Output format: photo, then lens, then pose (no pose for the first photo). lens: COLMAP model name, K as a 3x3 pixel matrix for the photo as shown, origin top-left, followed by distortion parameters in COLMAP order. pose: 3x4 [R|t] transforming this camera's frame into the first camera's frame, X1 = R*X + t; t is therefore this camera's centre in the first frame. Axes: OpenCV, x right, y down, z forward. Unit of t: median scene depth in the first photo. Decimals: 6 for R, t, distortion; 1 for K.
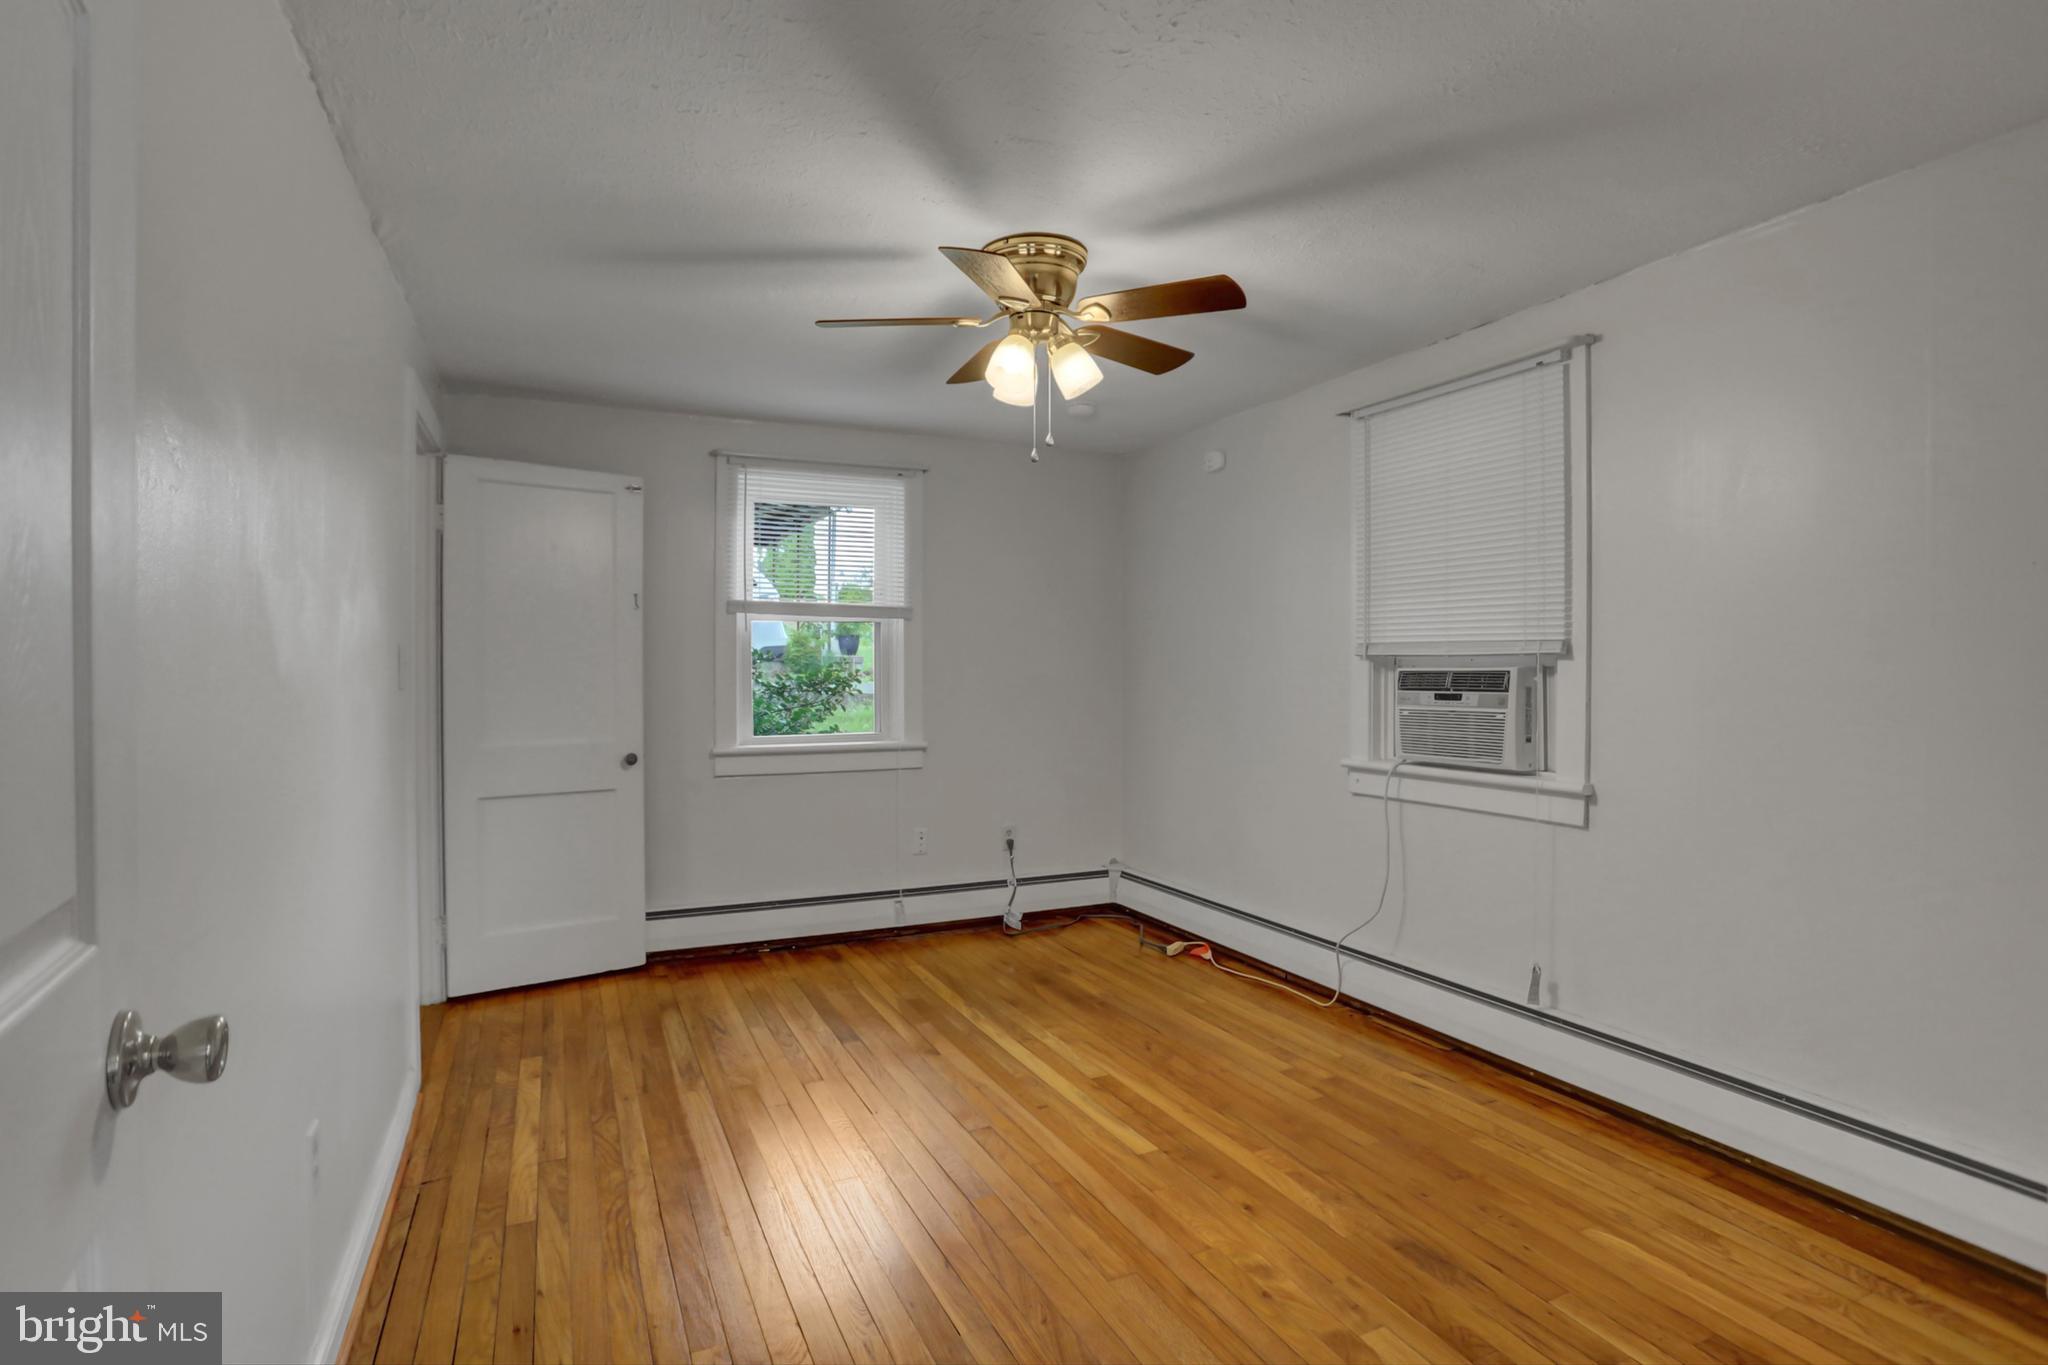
lens RADIAL K [[1034.7, 0, 997.4], [0, 1034.7, 665.3], [0, 0, 1]] dist [-0.063405, 0.029035]
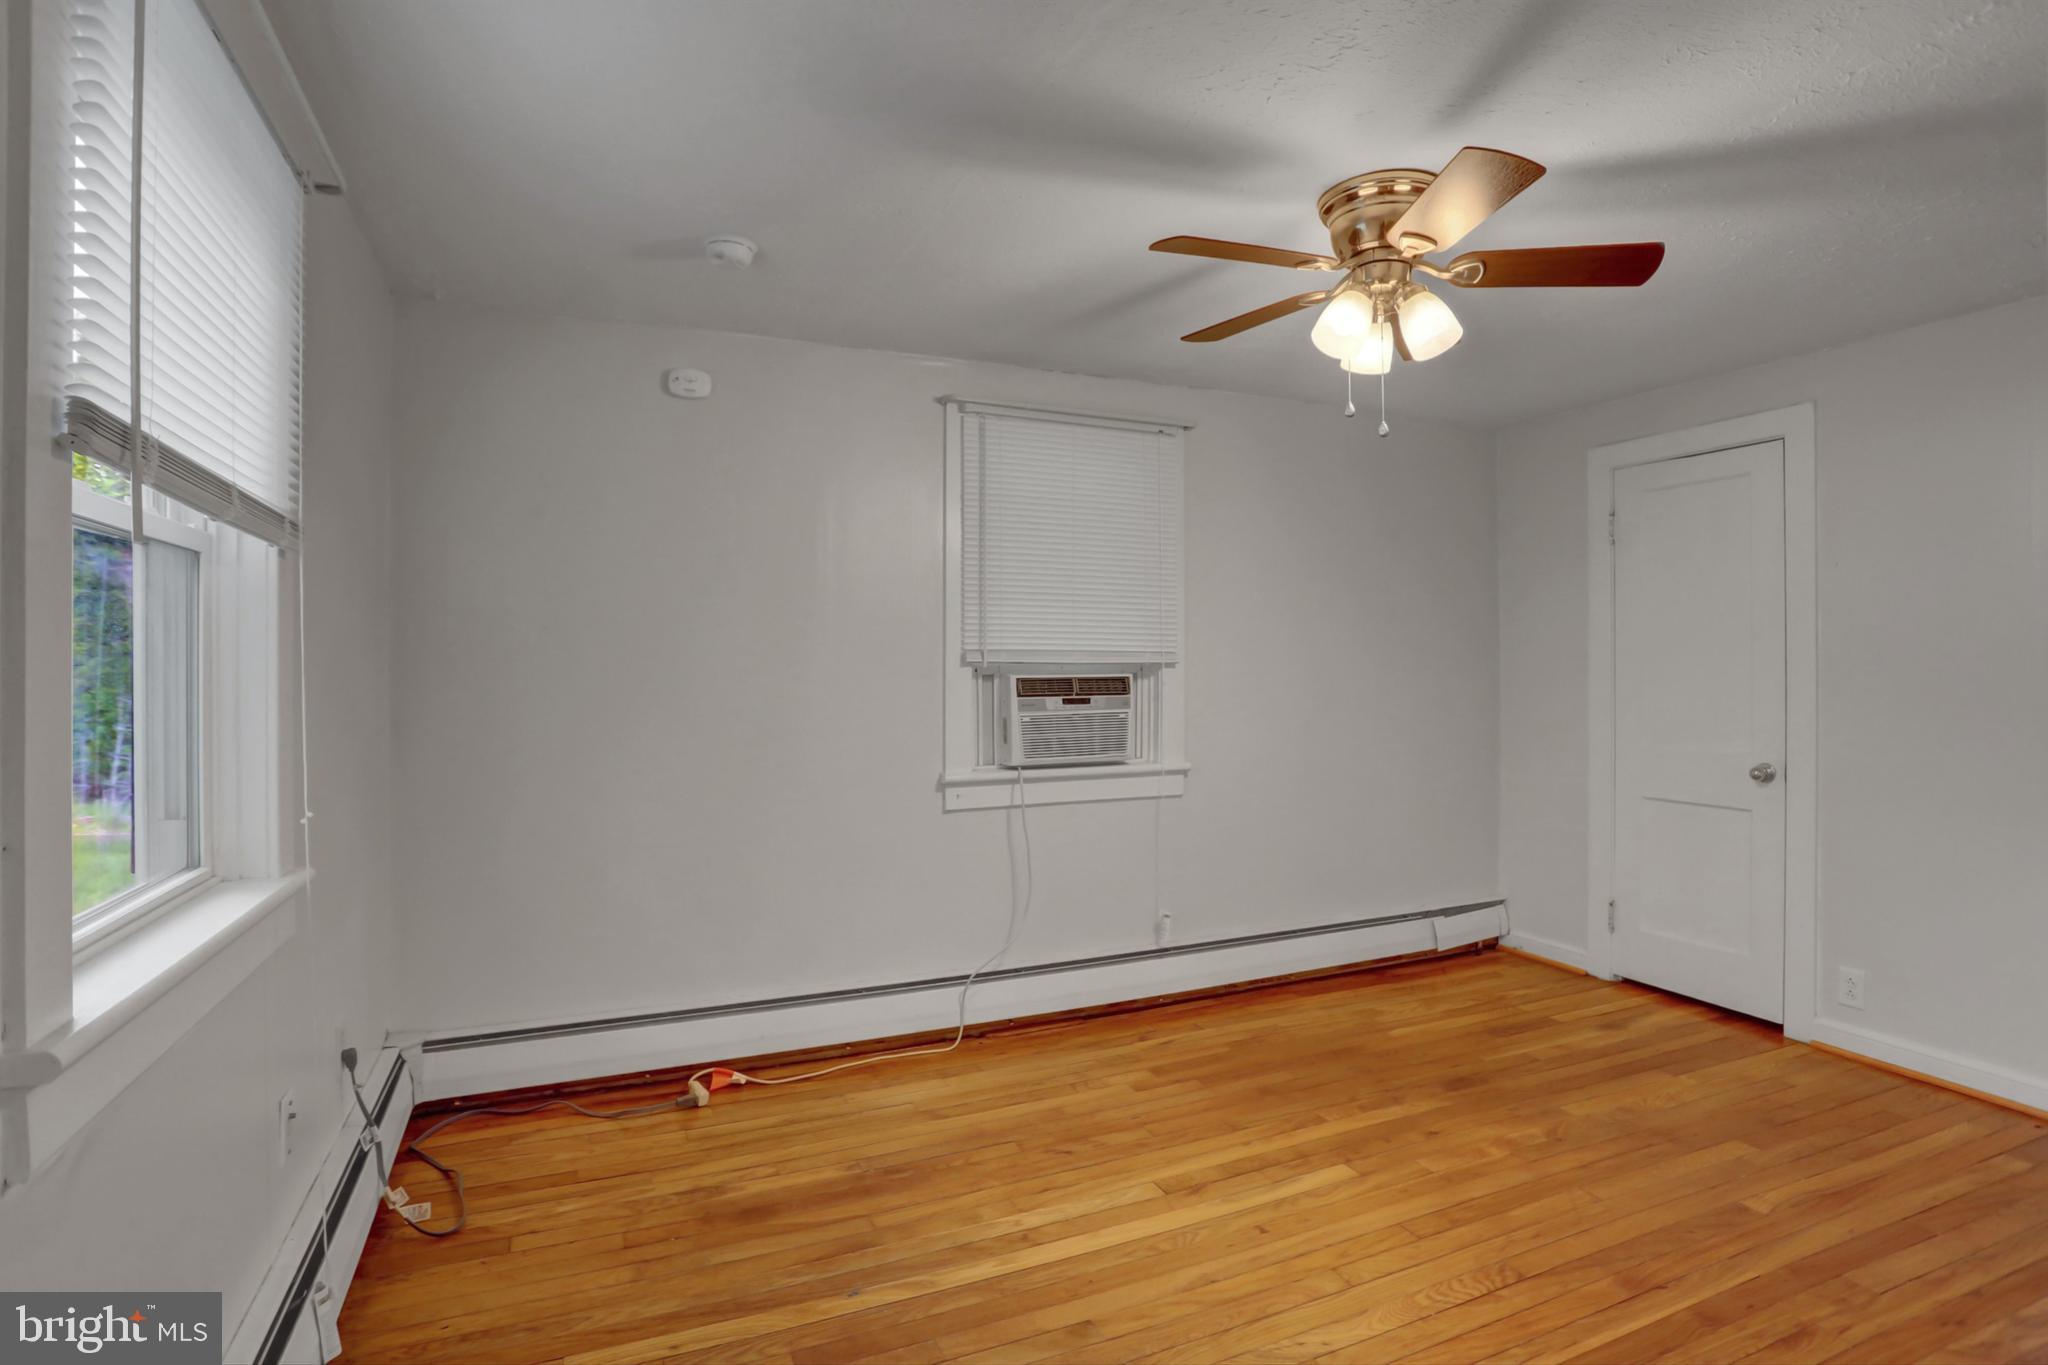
lens RADIAL K [[1016.6, 0, 1022.9], [0, 1016.6, 676.0], [0, 0, 1]] dist [-0.068194, 0.025086]
pose [[0.002349, -0.001210, 0.999997, -0.645797], [0.004373, 0.999990, 0.001200, 0.002418], [-0.999988, 0.004371, 0.002354, 1.054195]]
